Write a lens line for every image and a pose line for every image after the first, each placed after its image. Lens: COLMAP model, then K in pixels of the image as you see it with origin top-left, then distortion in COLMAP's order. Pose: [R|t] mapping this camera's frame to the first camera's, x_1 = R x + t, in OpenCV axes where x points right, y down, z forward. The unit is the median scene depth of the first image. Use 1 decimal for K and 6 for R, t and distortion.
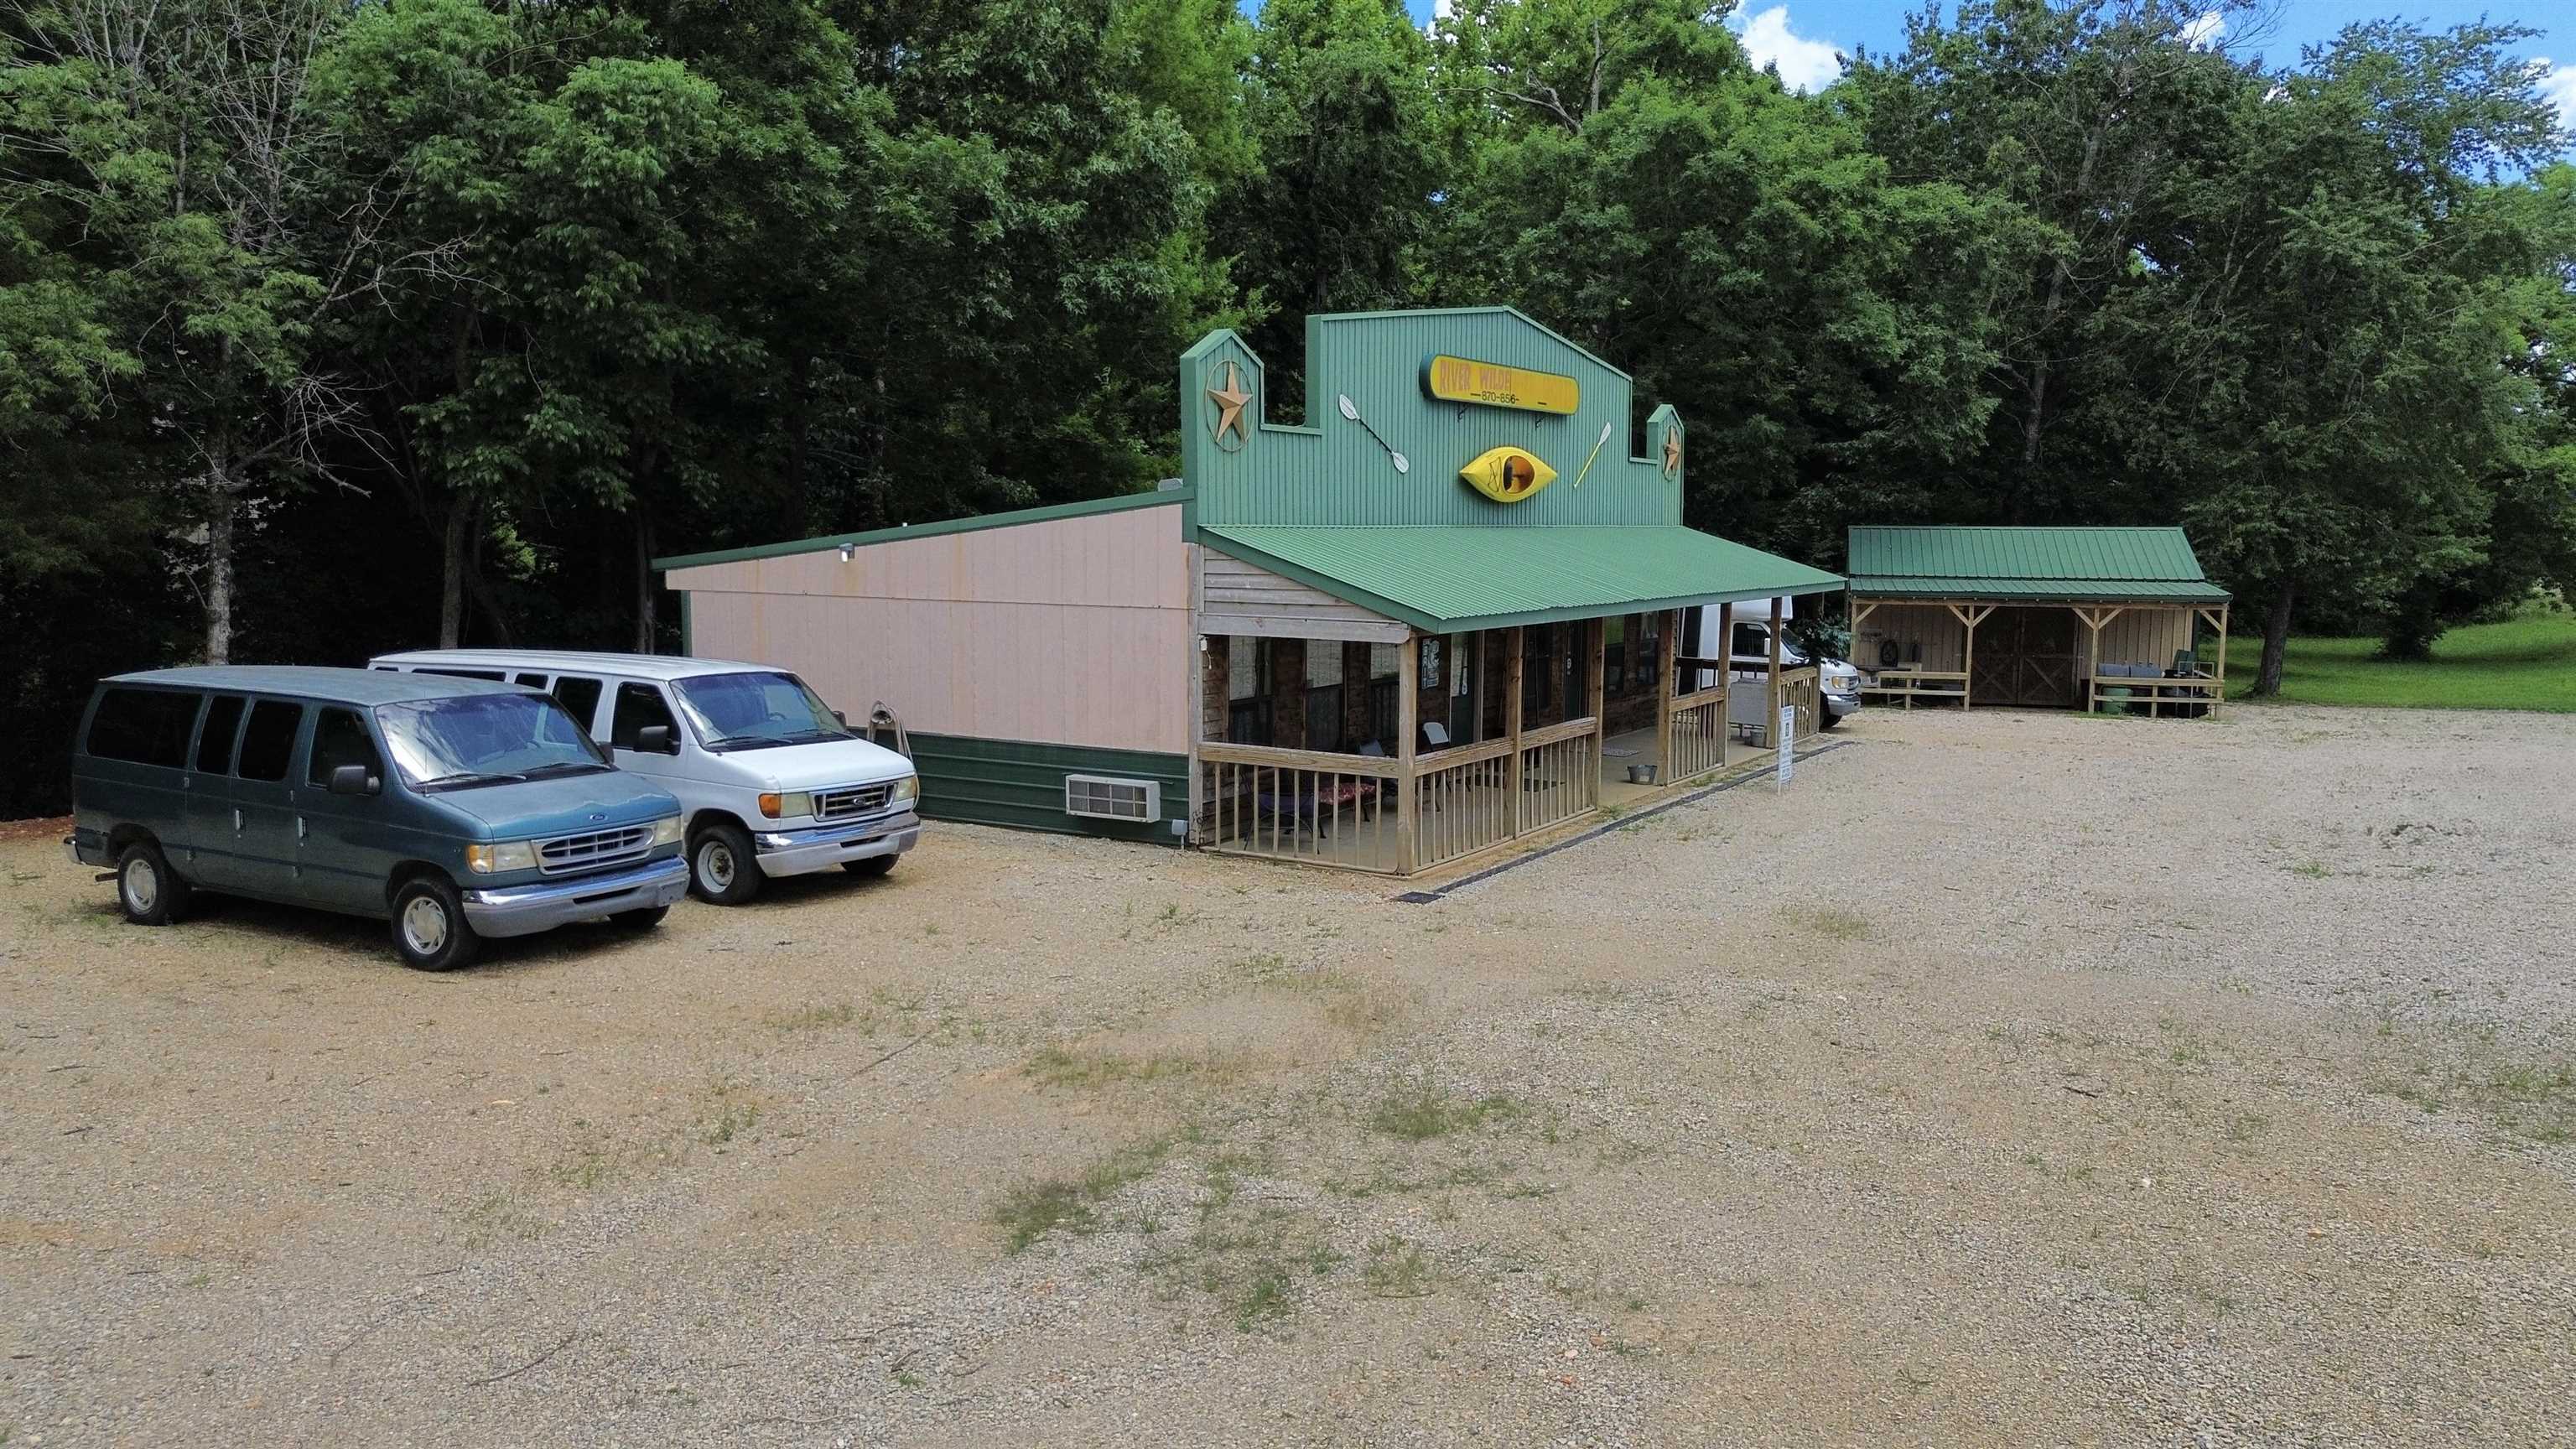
lens RADIAL K [[1822.2, 0, 1288.9], [0, 1822.2, 727.4], [0, 0, 1]] dist [0.069036, -0.066441]
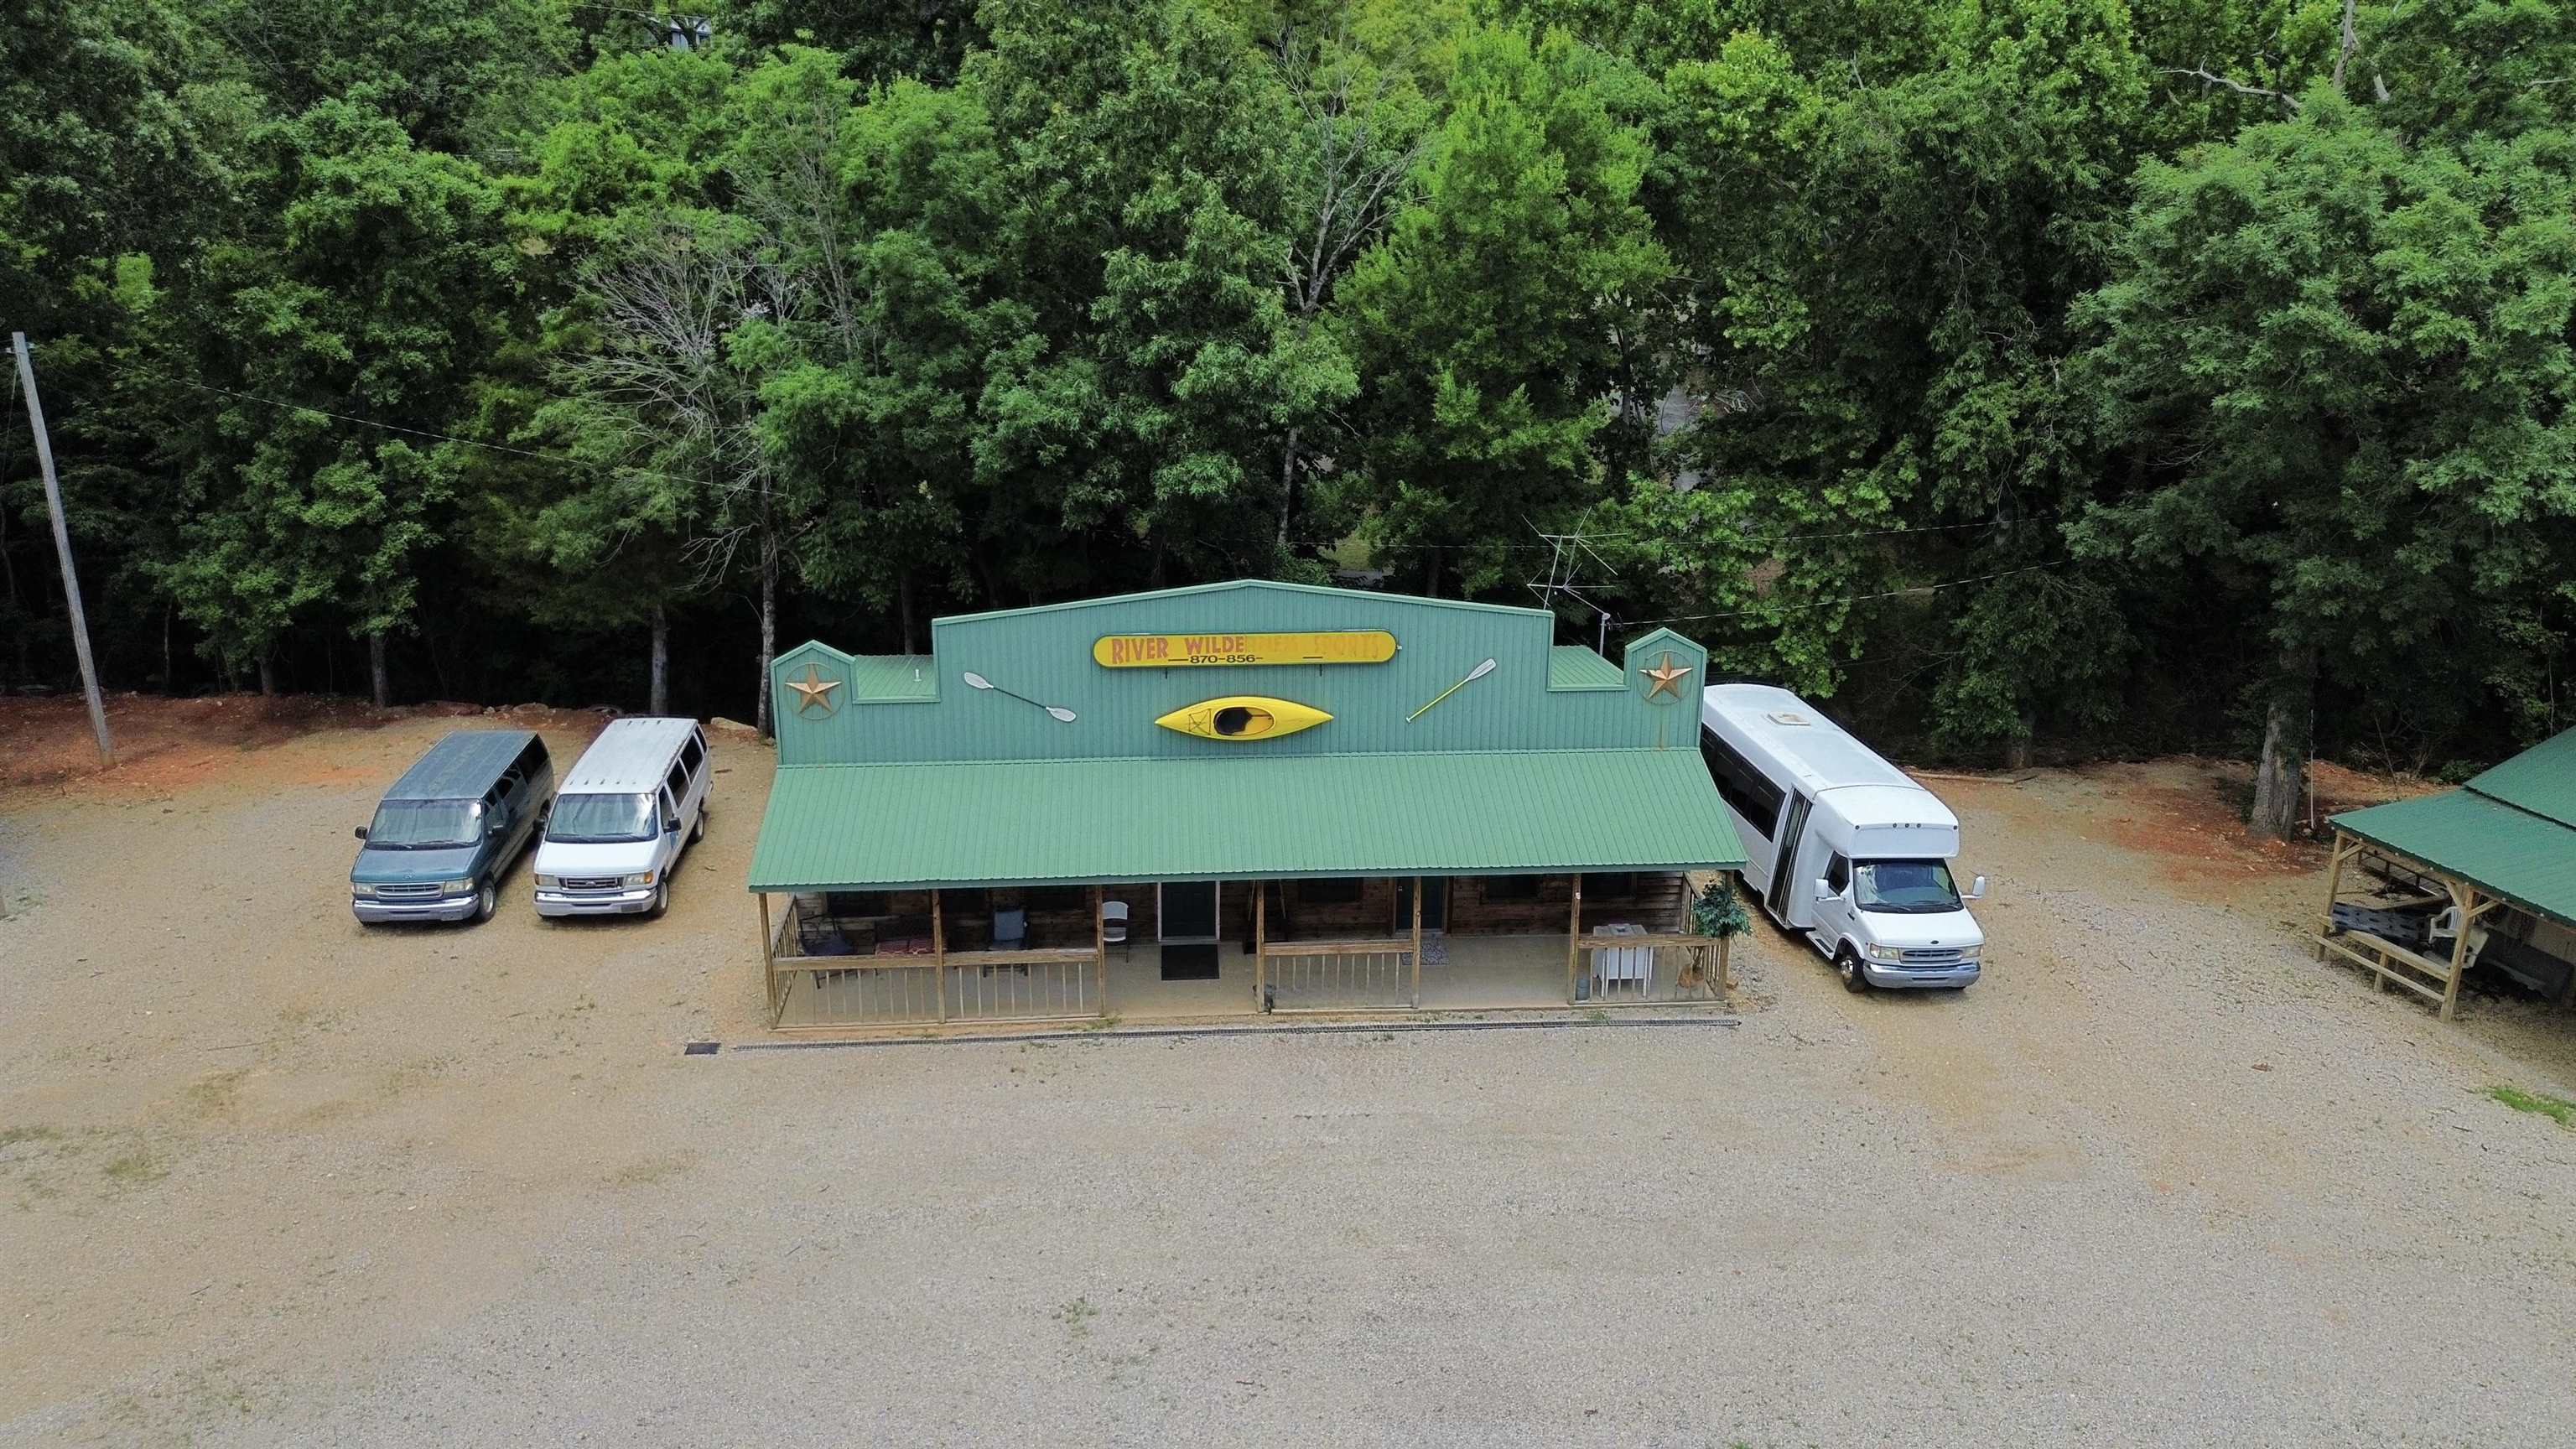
lens RADIAL K [[1822.2, 0, 1274.6], [0, 1822.2, 734.4], [0, 0, 1]] dist [0.069036, -0.066441]
pose [[0.572184, 0.252917, -0.780153, 1.093424], [-0.090803, 0.964949, 0.246229, -0.435896], [0.815083, -0.070048, 0.575094, 0.350367]]
